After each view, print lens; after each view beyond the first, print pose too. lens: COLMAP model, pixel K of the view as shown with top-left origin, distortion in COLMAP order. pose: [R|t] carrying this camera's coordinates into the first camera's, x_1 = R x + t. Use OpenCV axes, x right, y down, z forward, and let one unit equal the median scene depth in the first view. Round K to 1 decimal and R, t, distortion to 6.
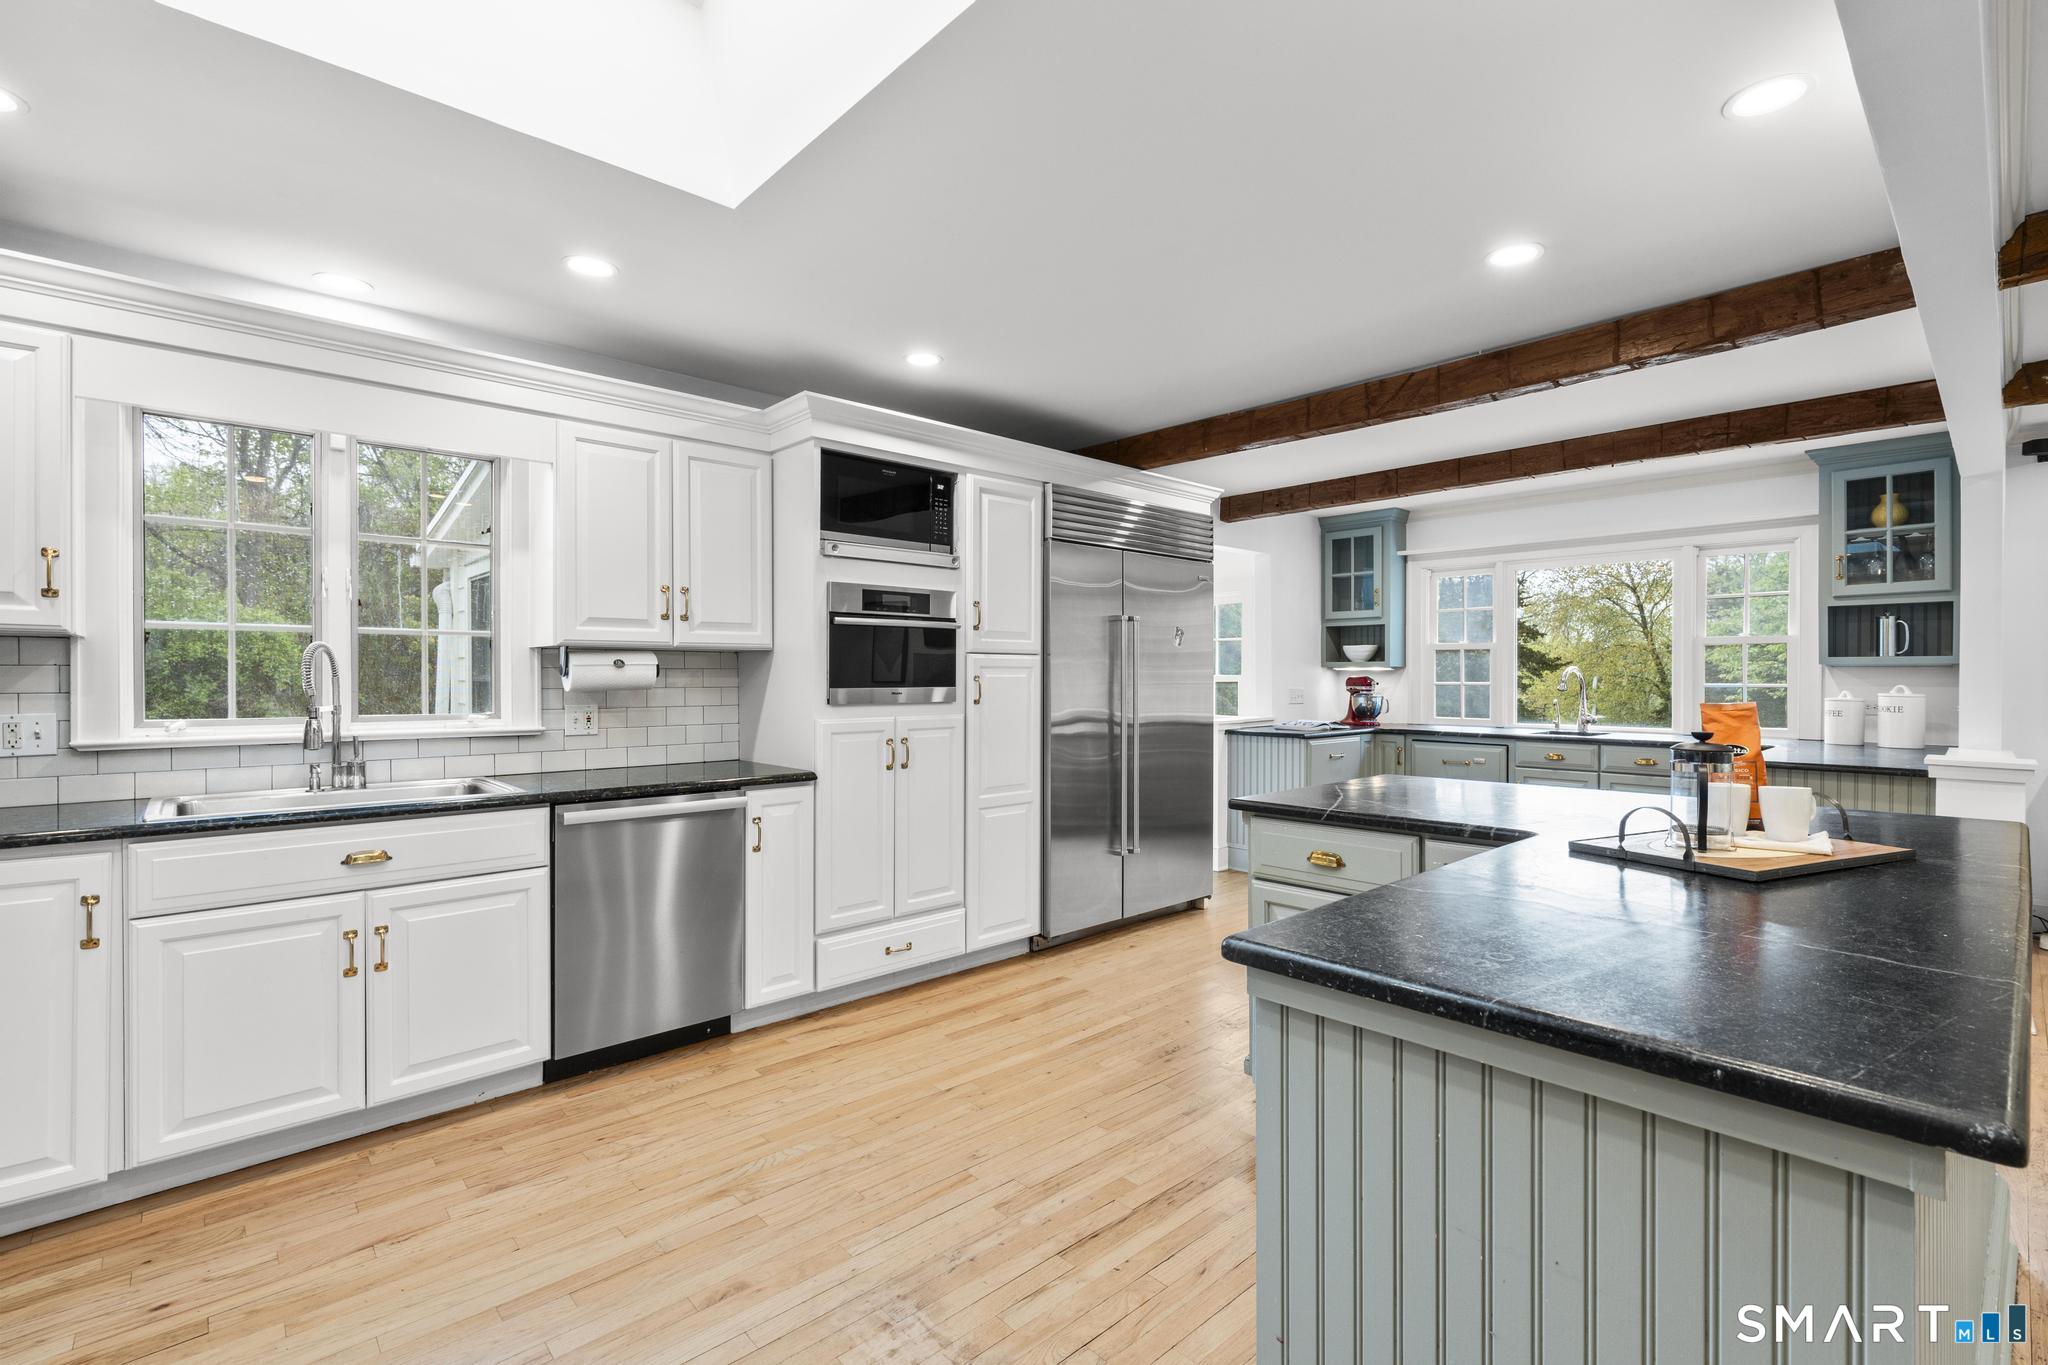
lens RADIAL K [[916.6, 0, 1024.2], [0, 916.6, 680.1], [0, 0, 1]] dist [-0.001106, 0.000201]
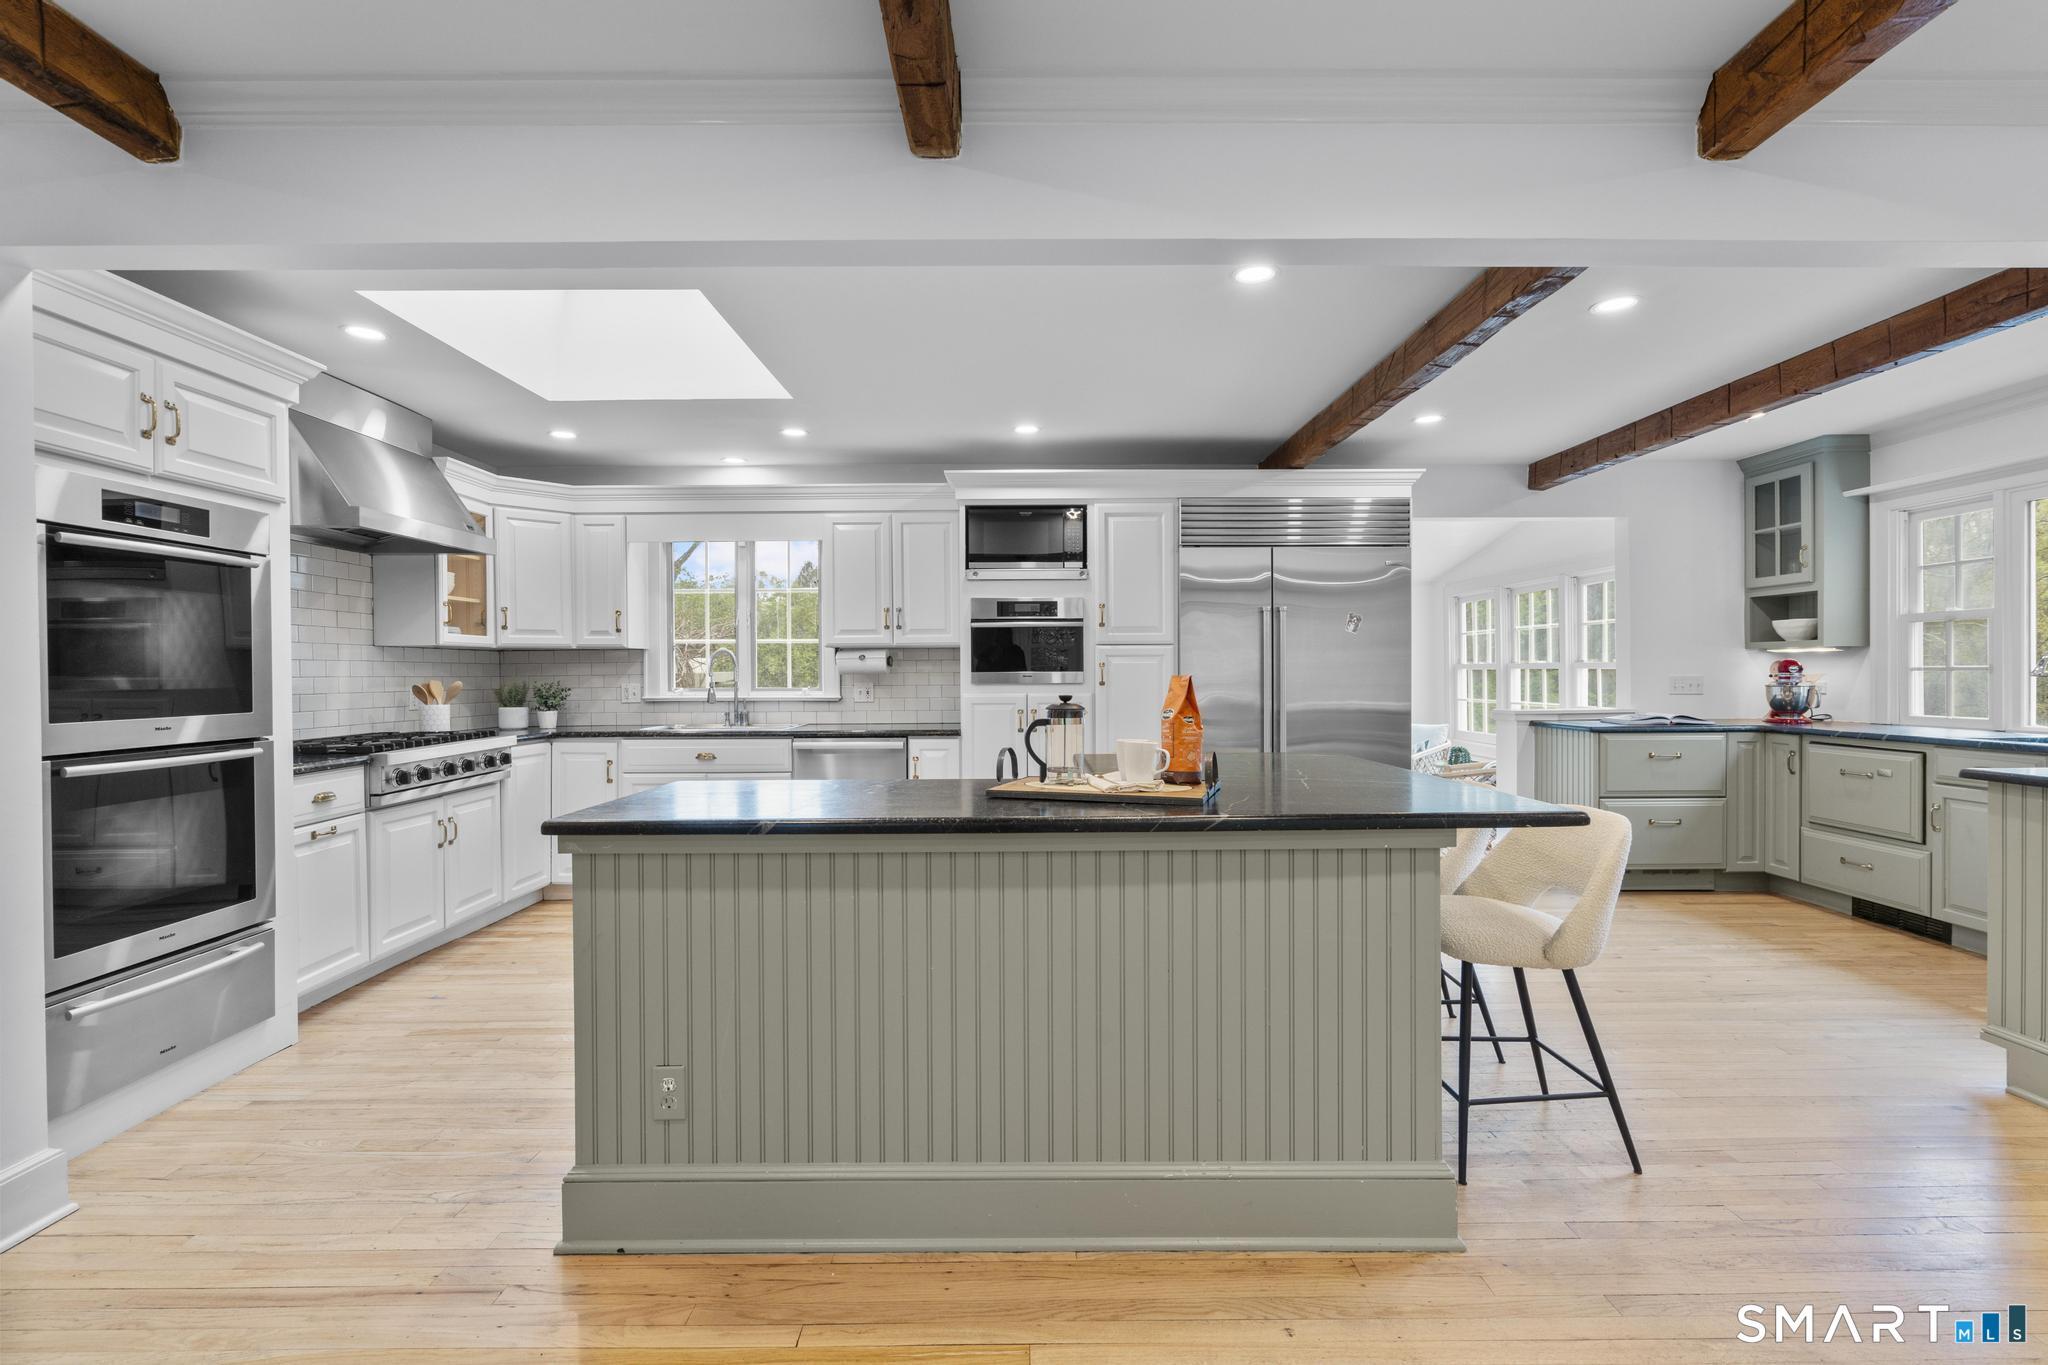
lens RADIAL K [[916.6, 0, 1024.2], [0, 916.6, 680.1], [0, 0, 1]] dist [-0.001106, 0.000201]
pose [[0.738209, 0.000527, -0.674572, 0.605434], [0.002833, 0.999988, 0.003882, 0.011684], [0.674566, -0.004777, 0.738199, -0.003490]]
